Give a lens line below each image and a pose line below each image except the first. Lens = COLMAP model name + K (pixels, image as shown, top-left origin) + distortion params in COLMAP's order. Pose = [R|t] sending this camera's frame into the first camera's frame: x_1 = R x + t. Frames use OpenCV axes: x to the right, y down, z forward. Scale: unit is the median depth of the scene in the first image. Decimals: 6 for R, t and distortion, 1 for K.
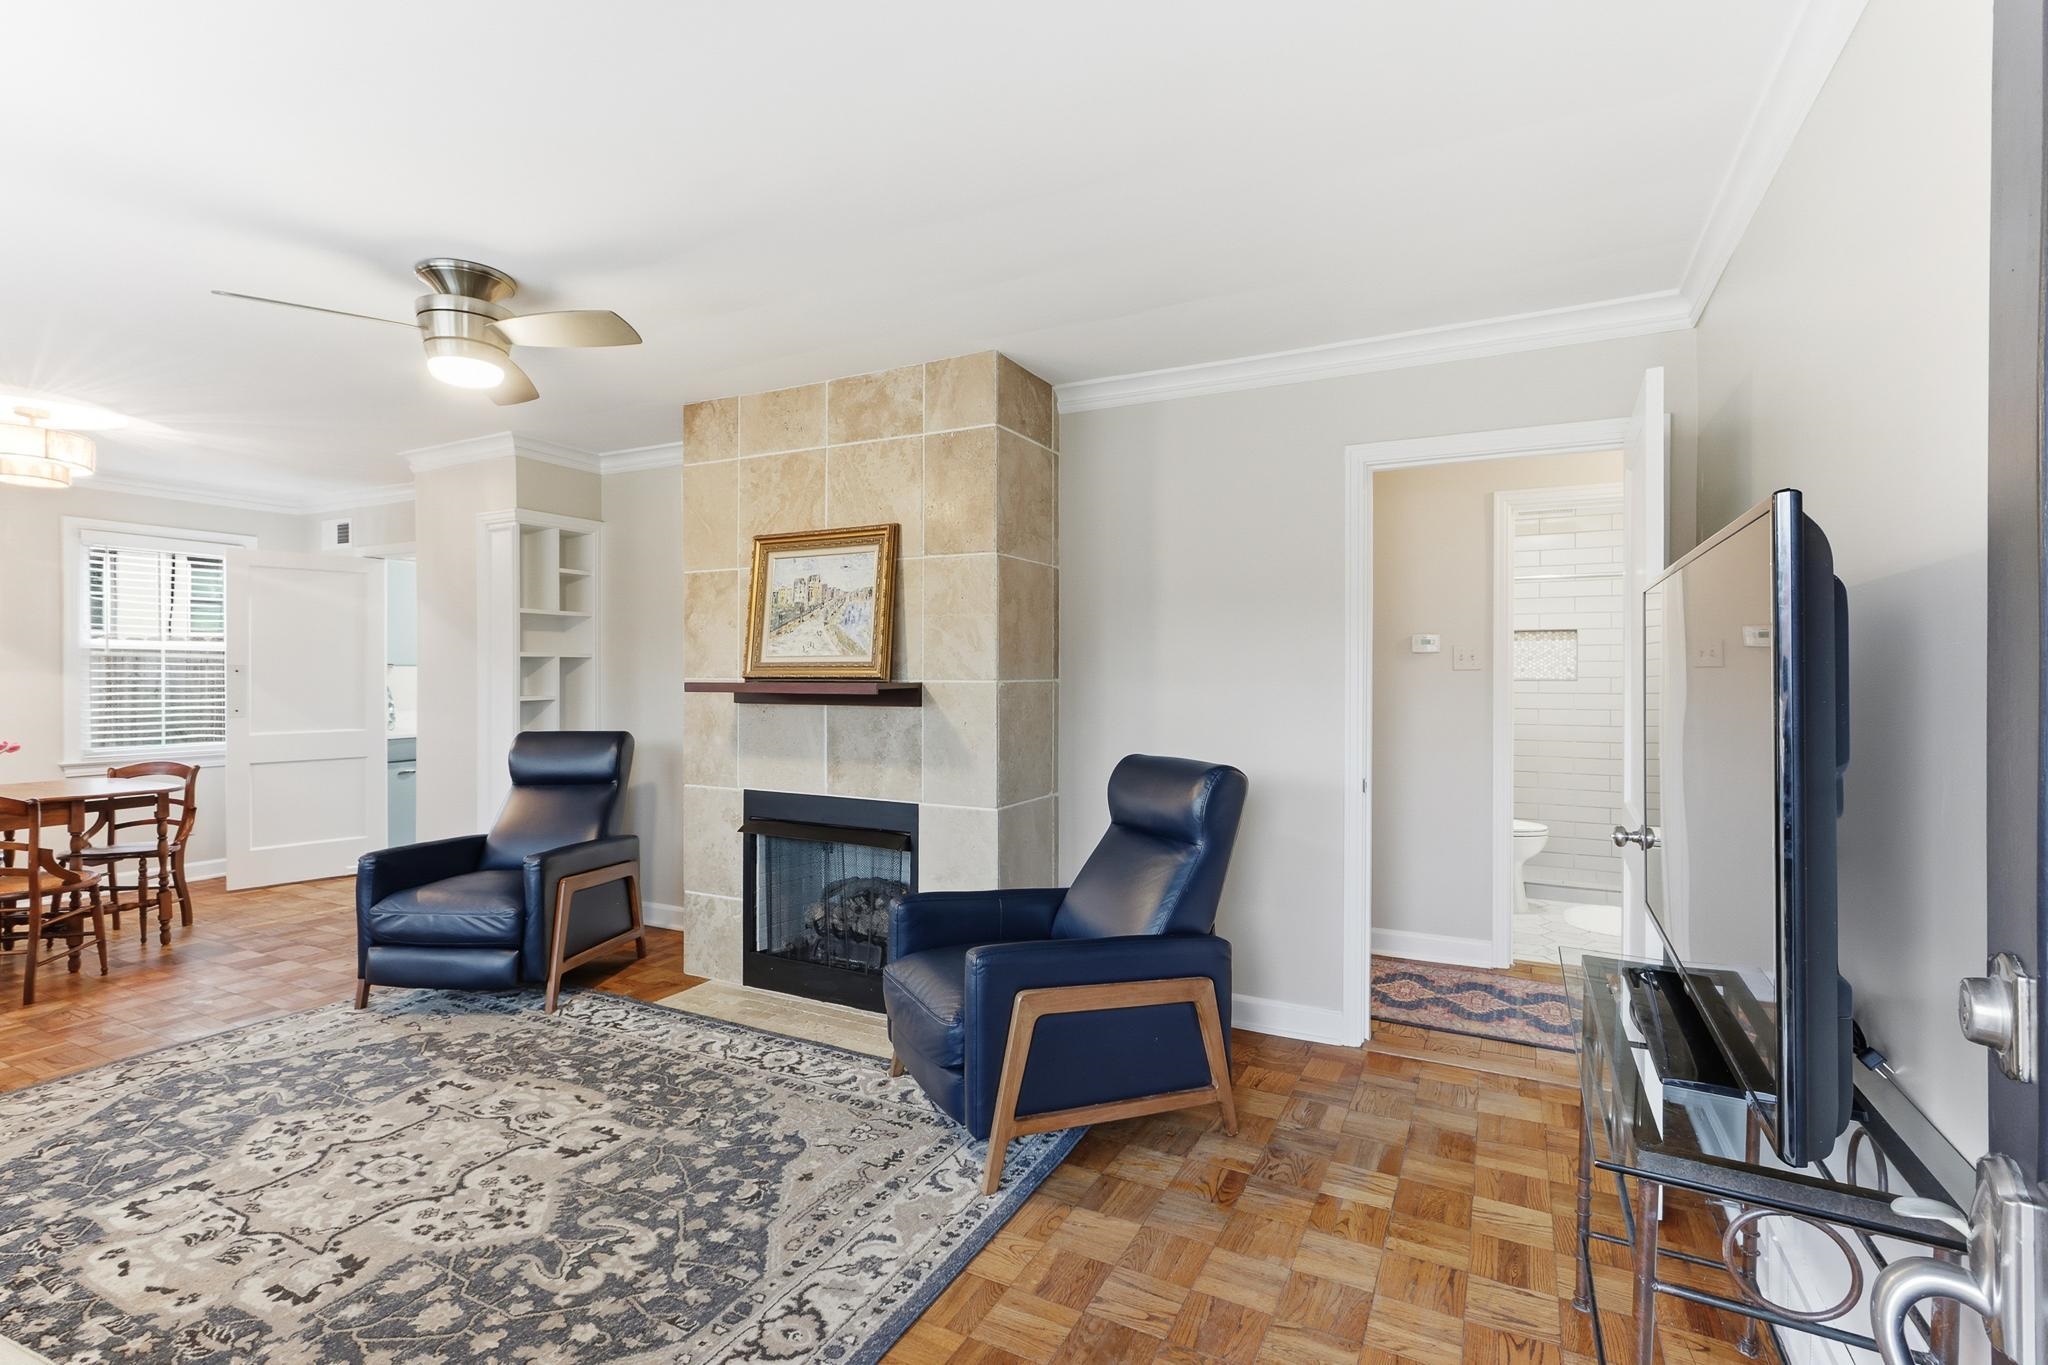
lens RADIAL K [[960.2, 0, 1026.1], [0, 960.2, 678.4], [0, 0, 1]] dist [-0.009470, 0.008051]
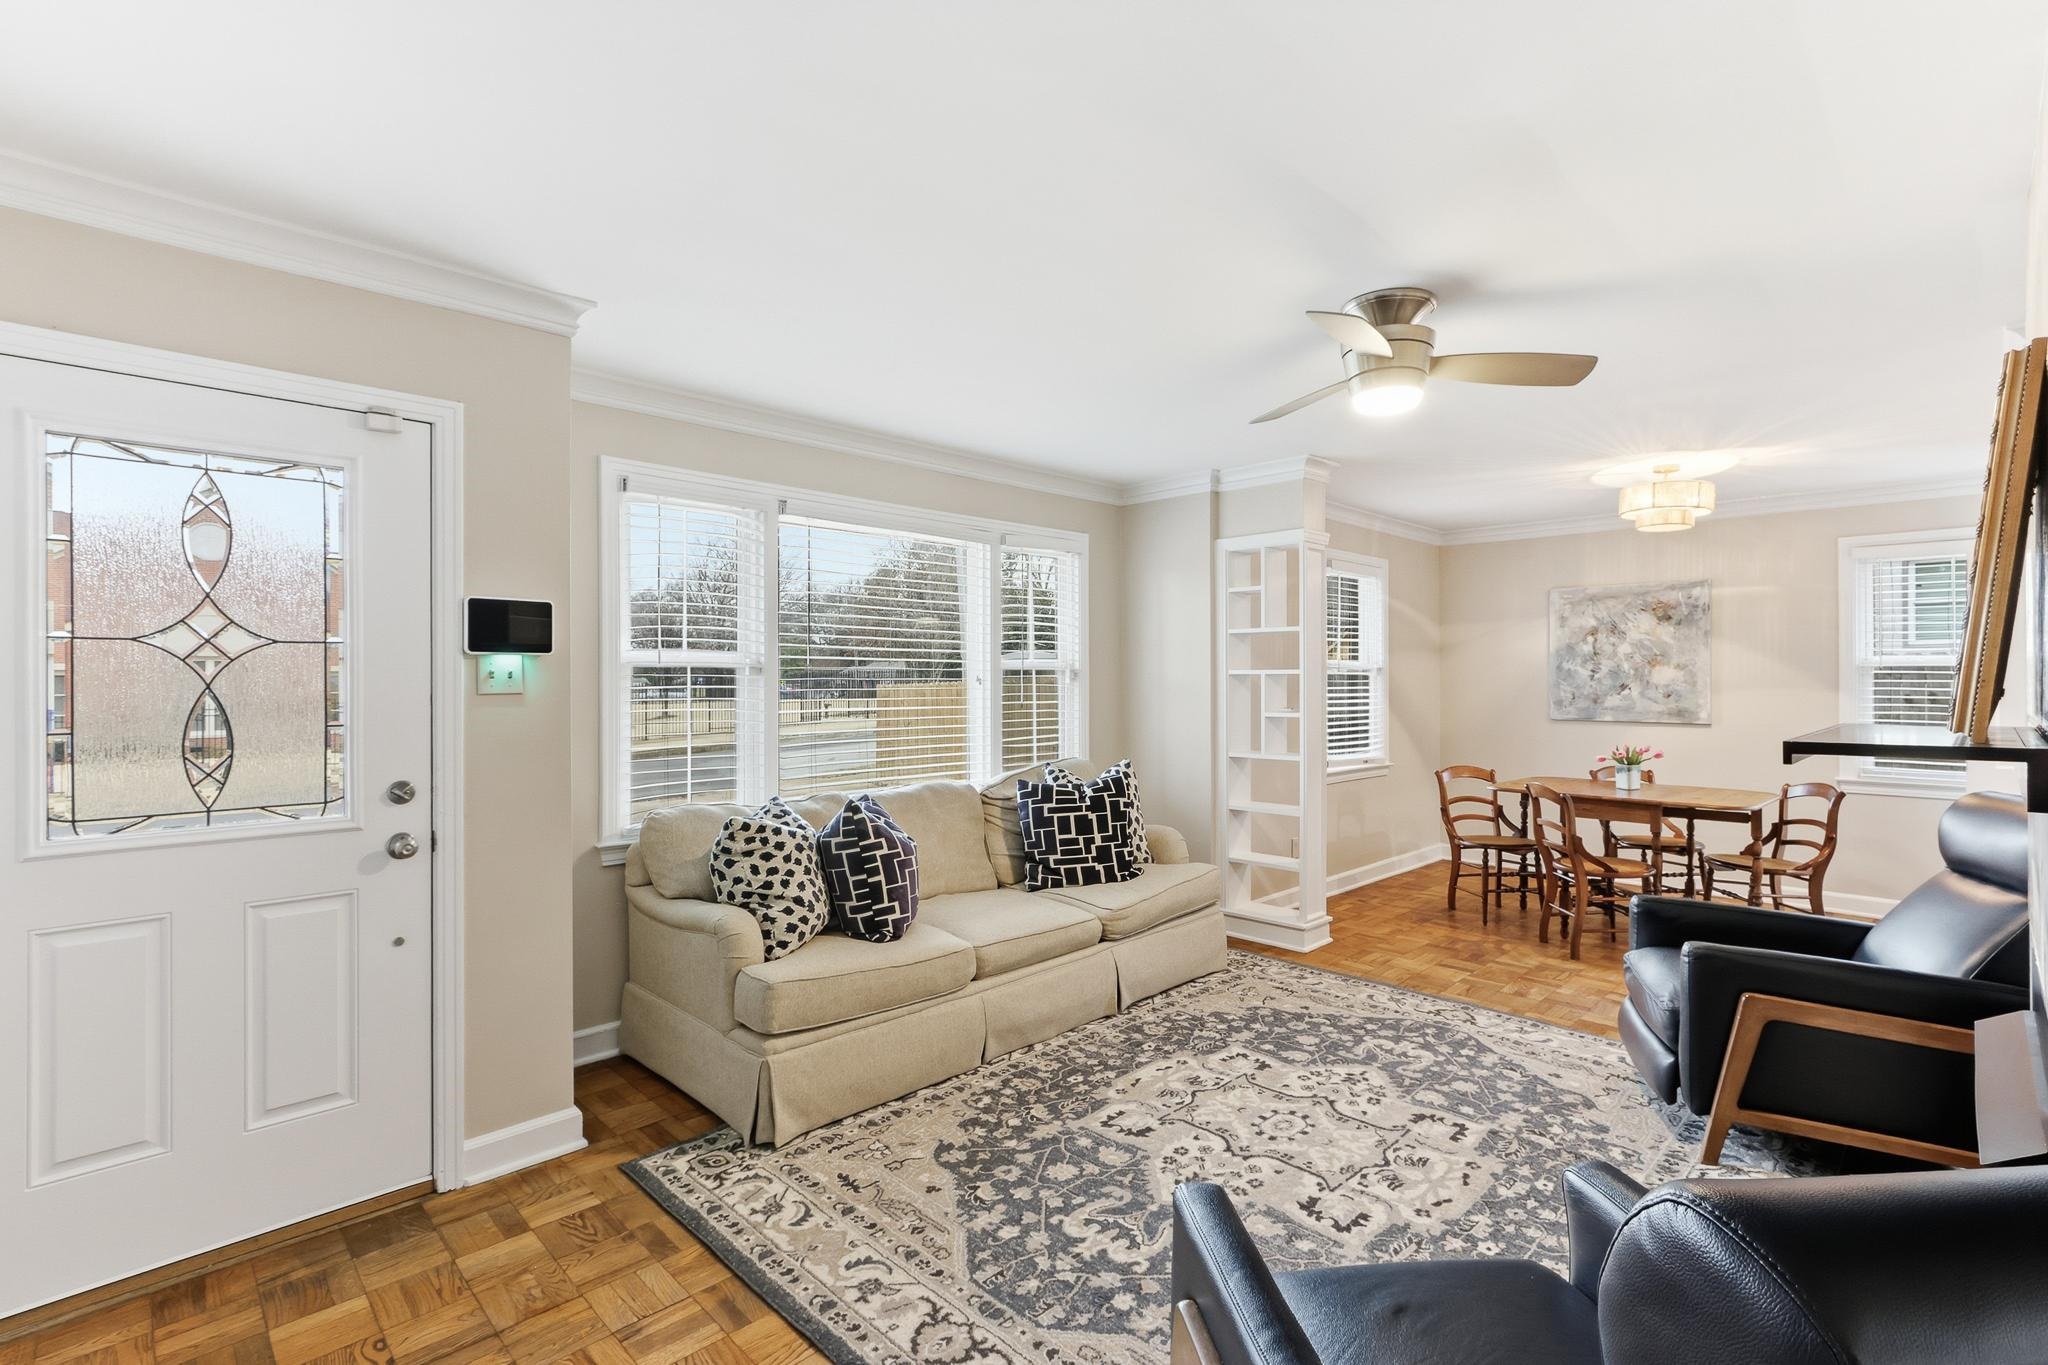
lens RADIAL K [[943.8, 0, 1001.9], [0, 943.8, 686.4], [0, 0, 1]] dist [-0.000293, 0.000571]
pose [[-0.326405, 0.007858, -0.945197, 0.403077], [-0.007592, 0.999911, 0.010935, -0.023679], [0.945200, 0.010745, -0.326316, 0.799770]]
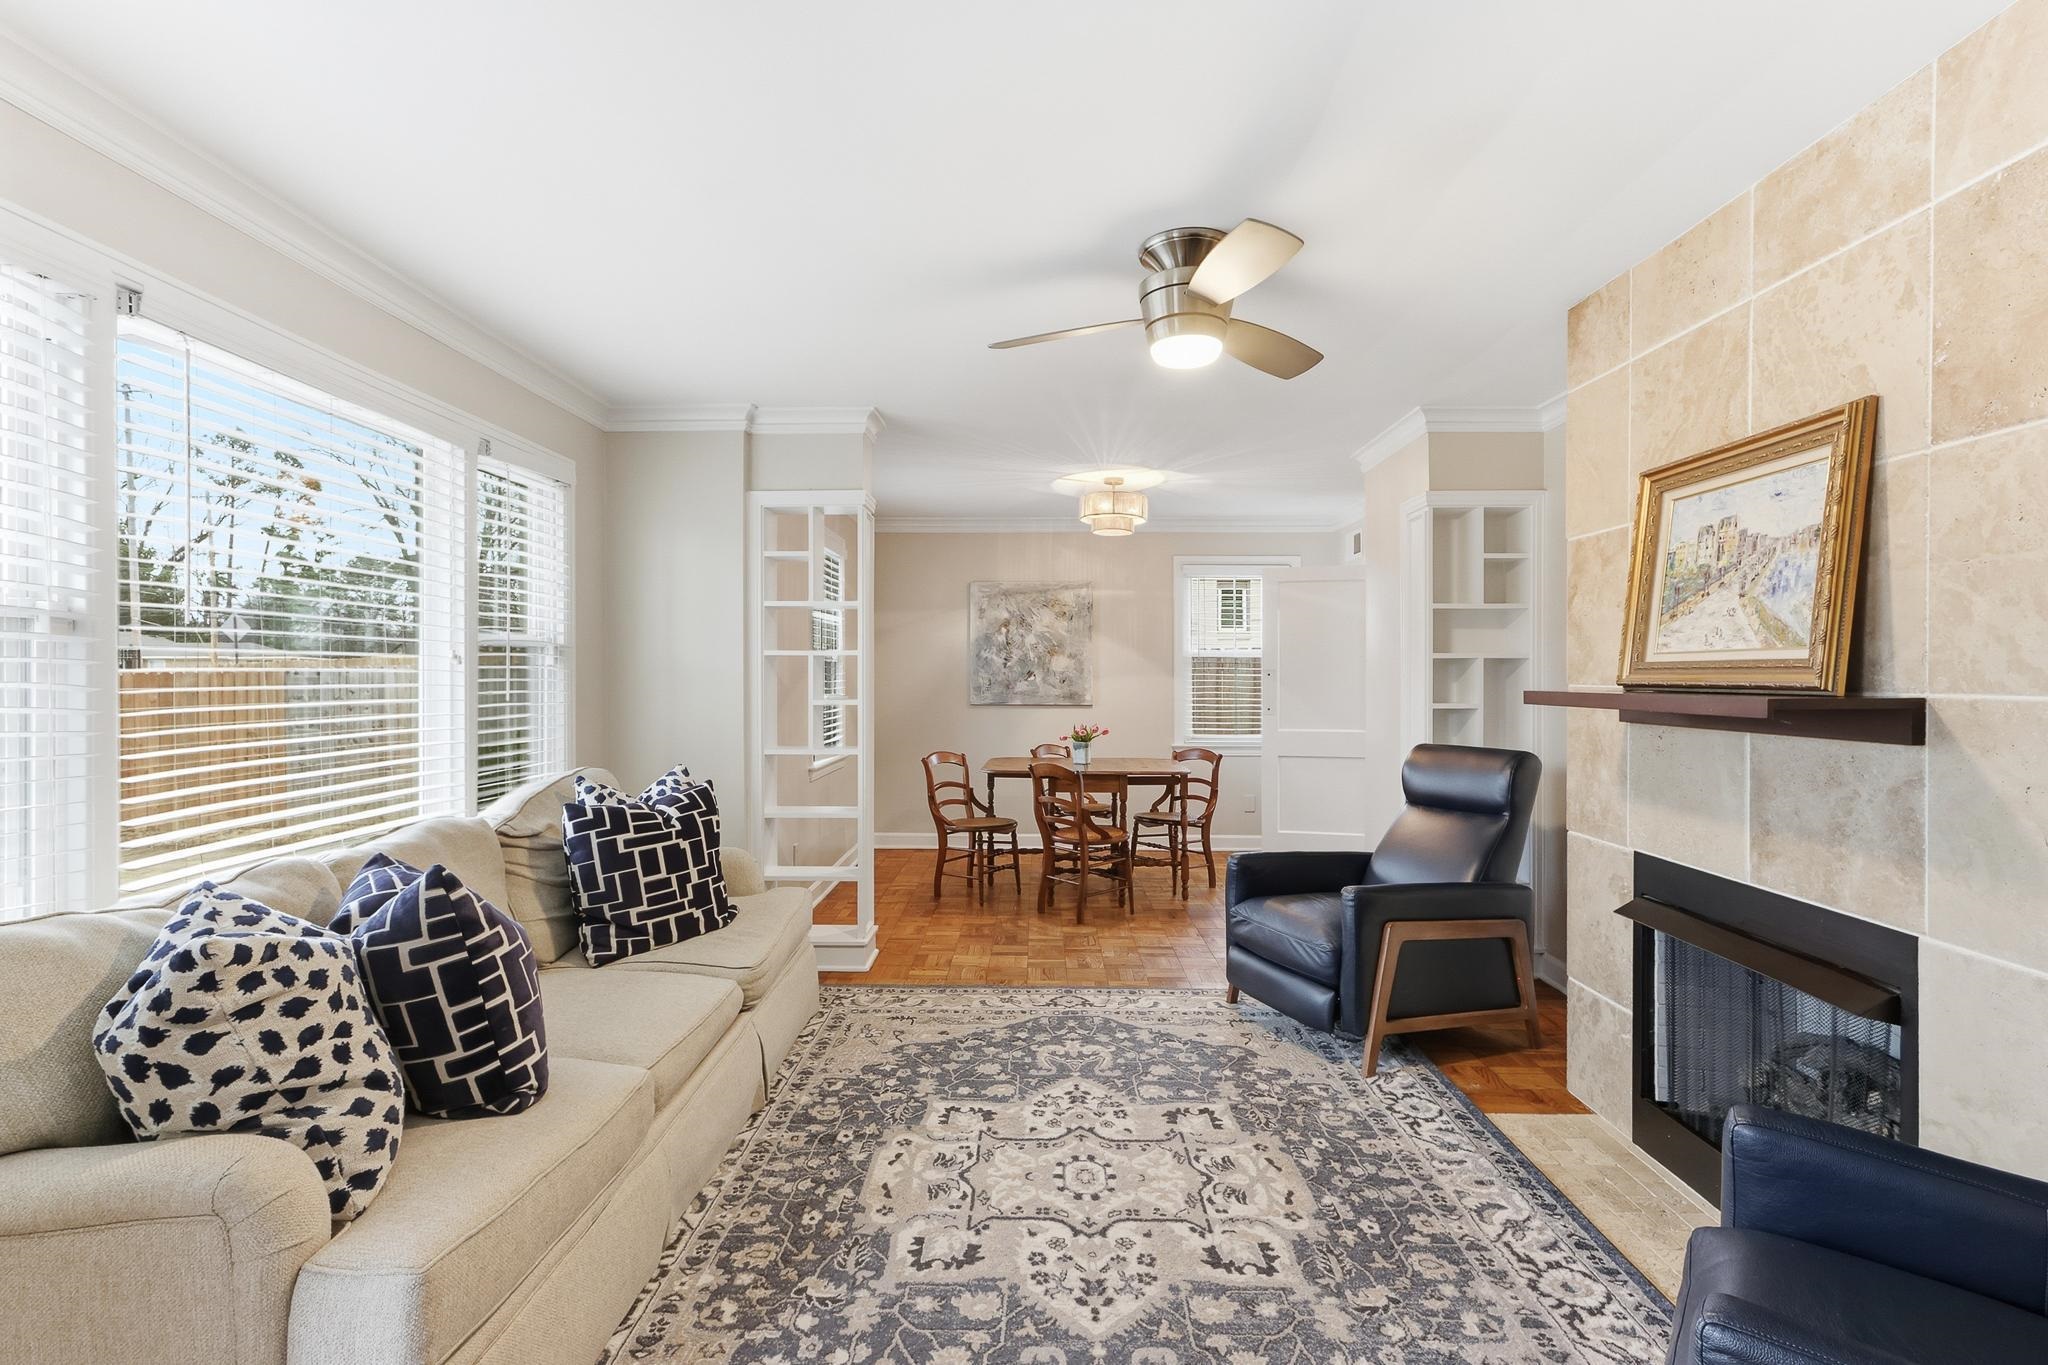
lens RADIAL K [[971.0, 0, 1016.6], [0, 971.0, 676.9], [0, 0, 1]] dist [-0.000439, 0.006777]
pose [[0.436392, 0.003471, -0.899750, 0.157504], [-0.009496, 0.999955, -0.000748, -0.002181], [0.899707, 0.008871, 0.436405, 0.377862]]
